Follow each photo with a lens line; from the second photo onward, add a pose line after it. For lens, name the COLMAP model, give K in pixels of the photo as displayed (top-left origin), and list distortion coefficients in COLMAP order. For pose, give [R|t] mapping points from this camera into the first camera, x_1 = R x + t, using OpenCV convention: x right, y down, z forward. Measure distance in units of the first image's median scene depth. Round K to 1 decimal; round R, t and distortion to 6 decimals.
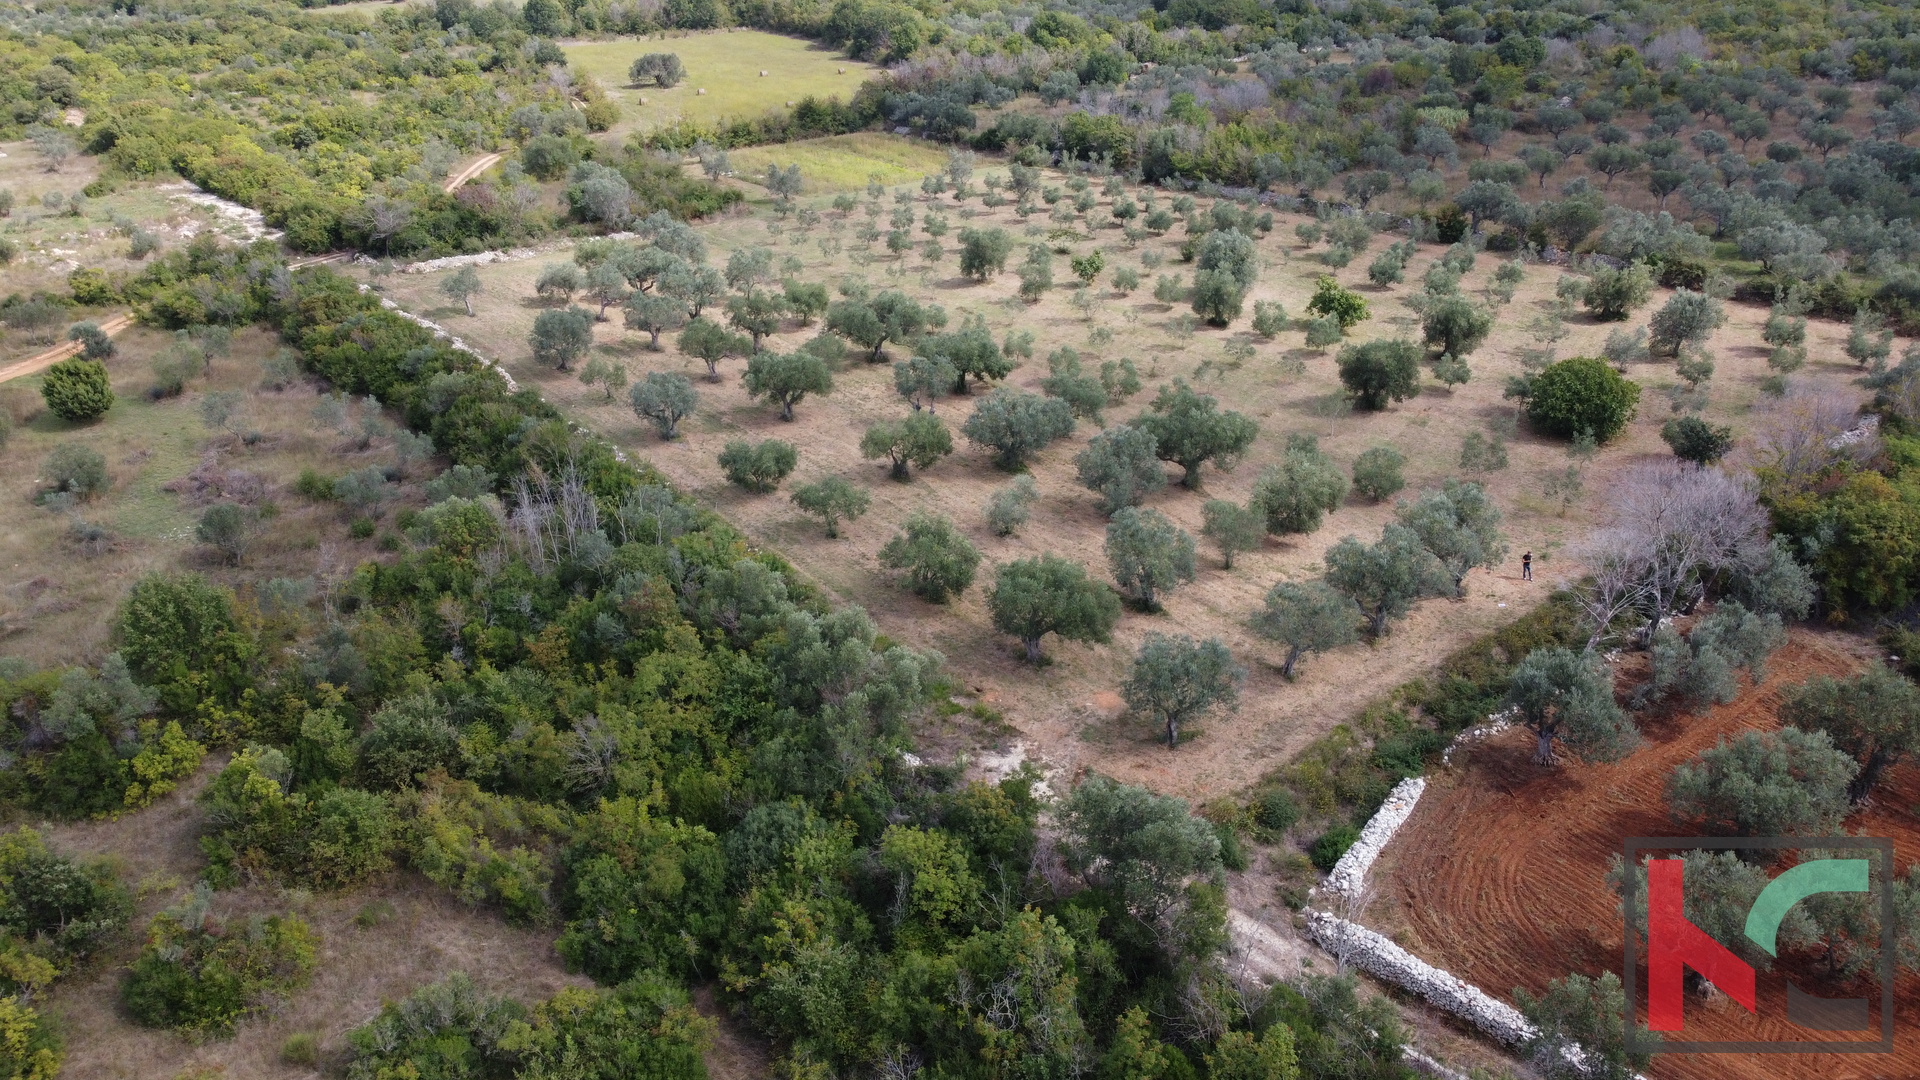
lens RADIAL K [[1461.9, 0, 969.8], [0, 1461.9, 548.3], [0, 0, 1]] dist [0.003683, -0.011096]
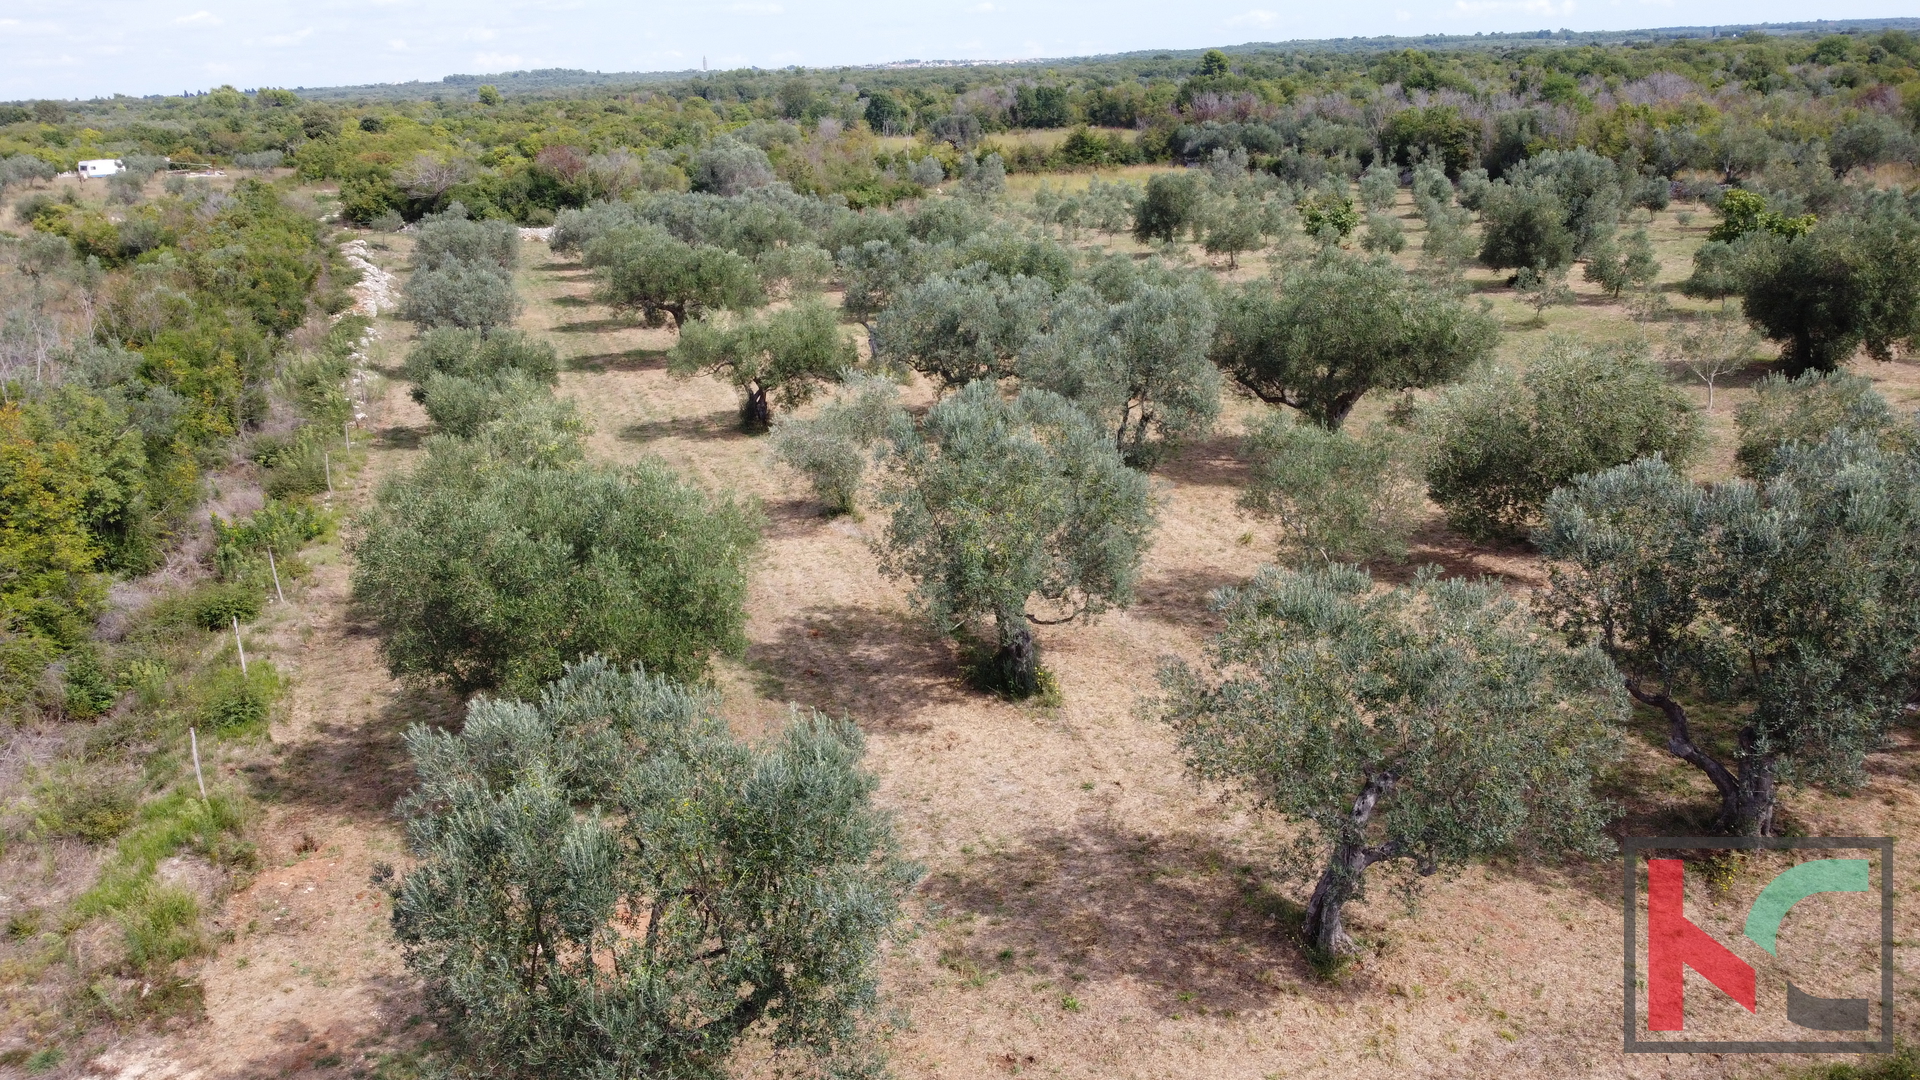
lens RADIAL K [[1461.9, 0, 968.0], [0, 1461.9, 536.3], [0, 0, 1]] dist [0.003683, -0.011096]
pose [[0.957227, 0.071981, -0.280243, 0.120964], [-0.108158, 0.987363, -0.115831, 0.028306], [0.268363, 0.141187, 0.952915, 0.395125]]
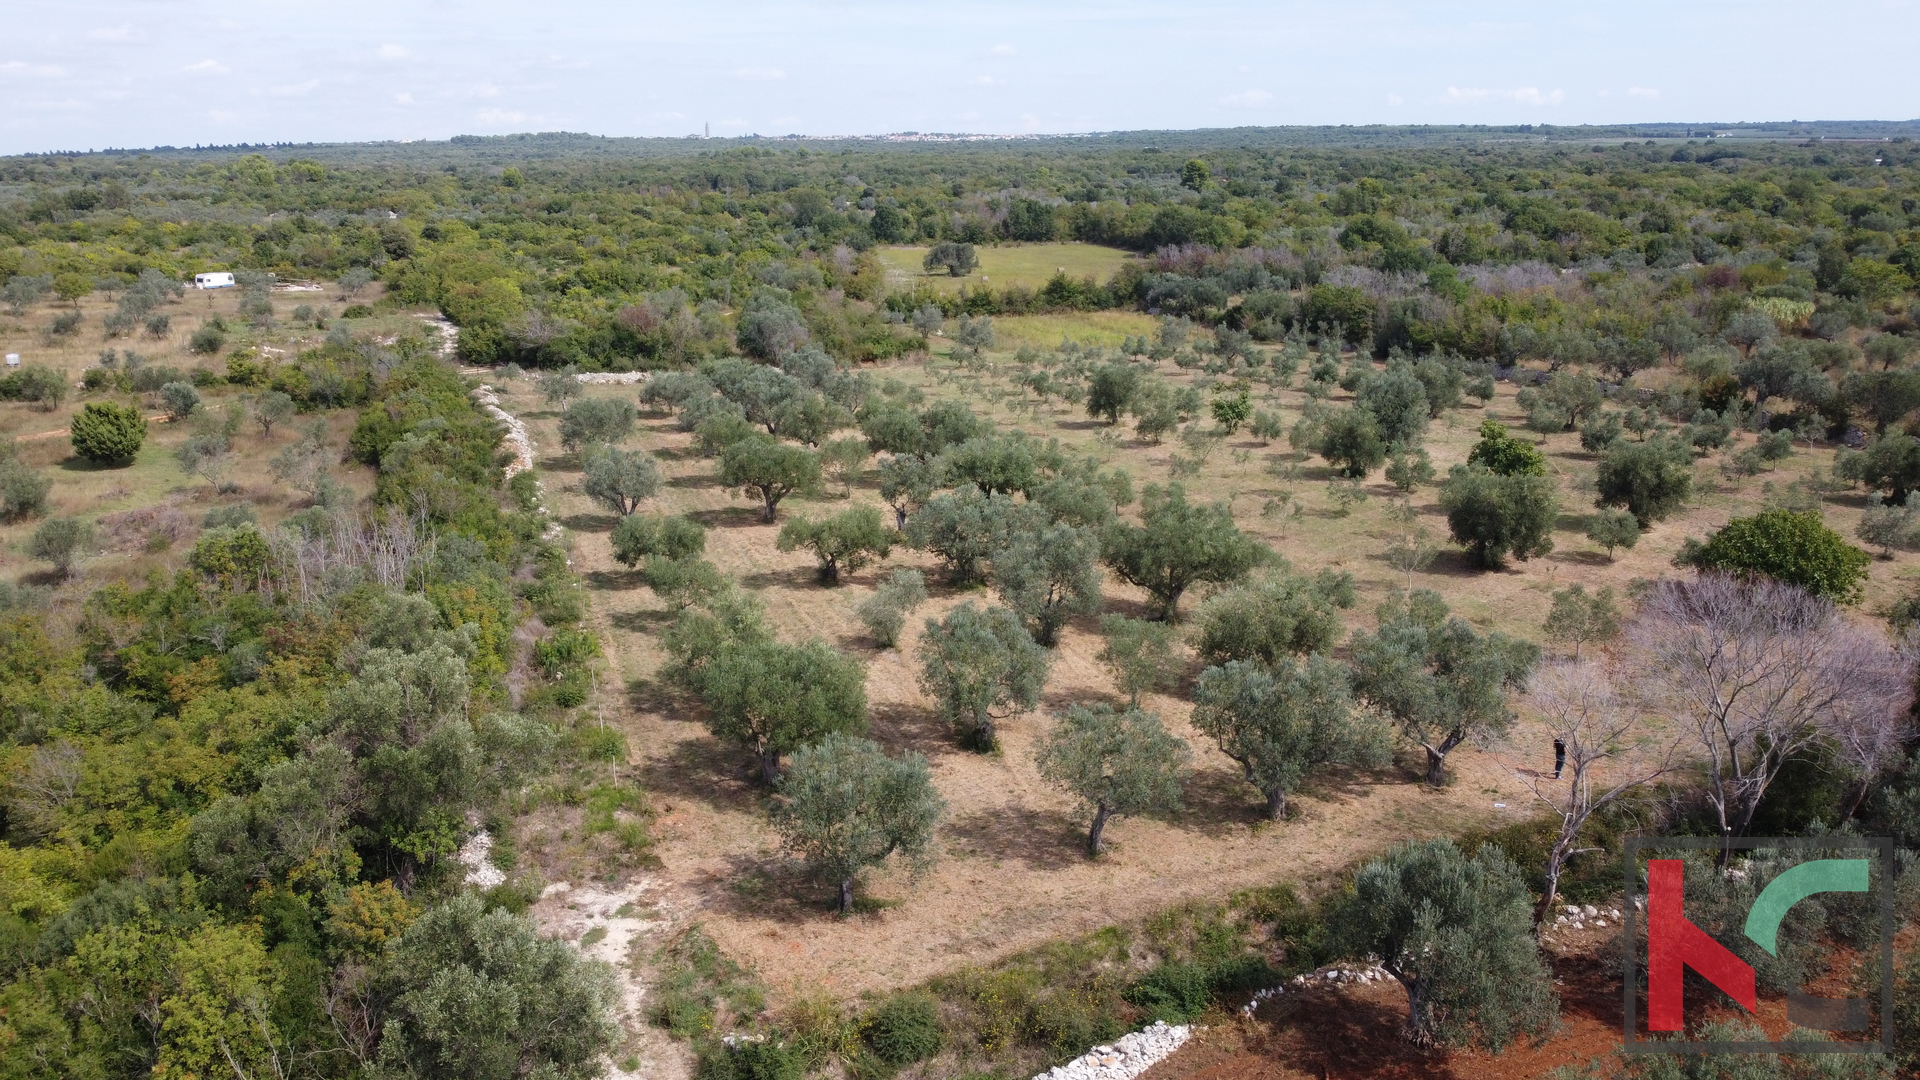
lens RADIAL K [[1461.9, 0, 967.4], [0, 1461.9, 544.8], [0, 0, 1]] dist [0.003683, -0.011096]
pose [[0.957736, 0.086923, -0.274201, 0.178359], [-0.132902, 0.979120, -0.153819, 0.033007], [0.255105, 0.183760, 0.949291, 0.181309]]
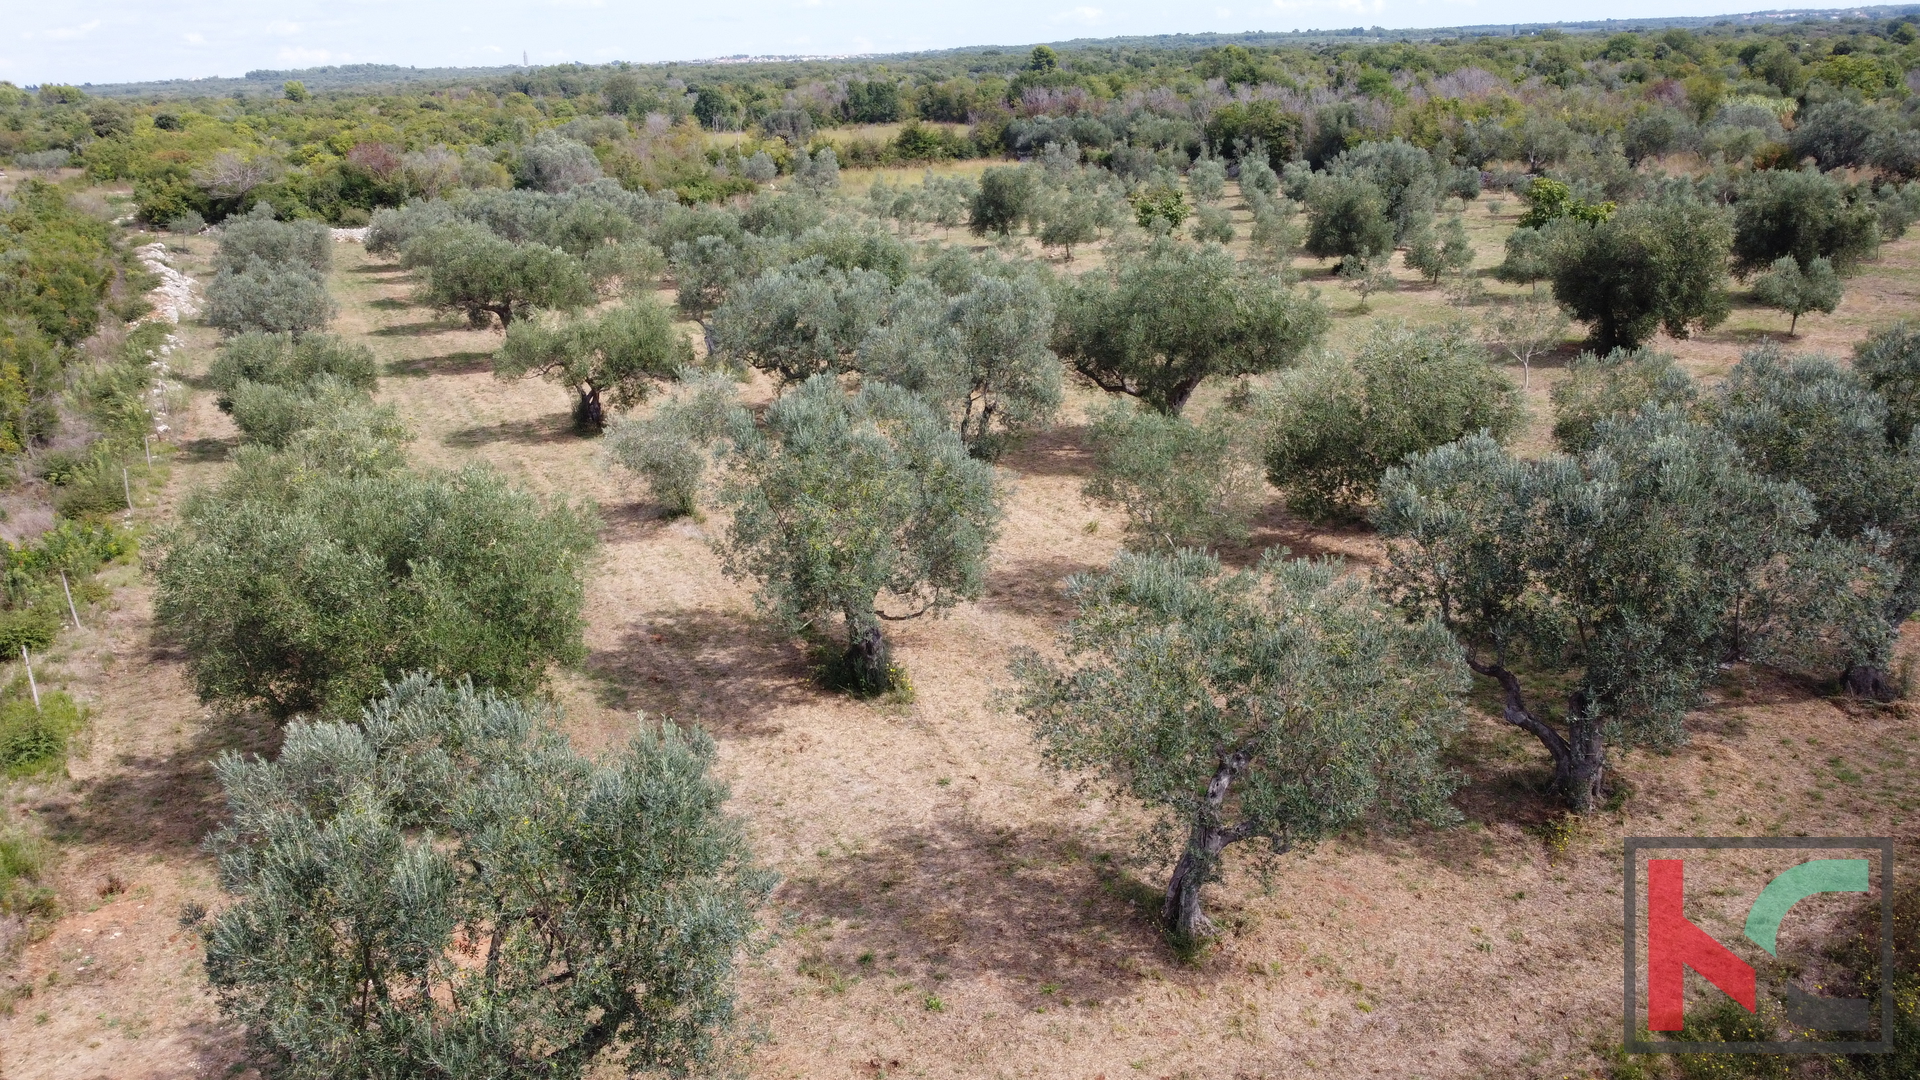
lens RADIAL K [[1461.9, 0, 969.8], [0, 1461.9, 537.5], [0, 0, 1]] dist [0.003683, -0.011096]
pose [[0.983438, 0.040508, -0.176661, 0.120291], [-0.062654, 0.990595, -0.121642, 0.028230], [0.170072, 0.130696, 0.976726, 0.397546]]
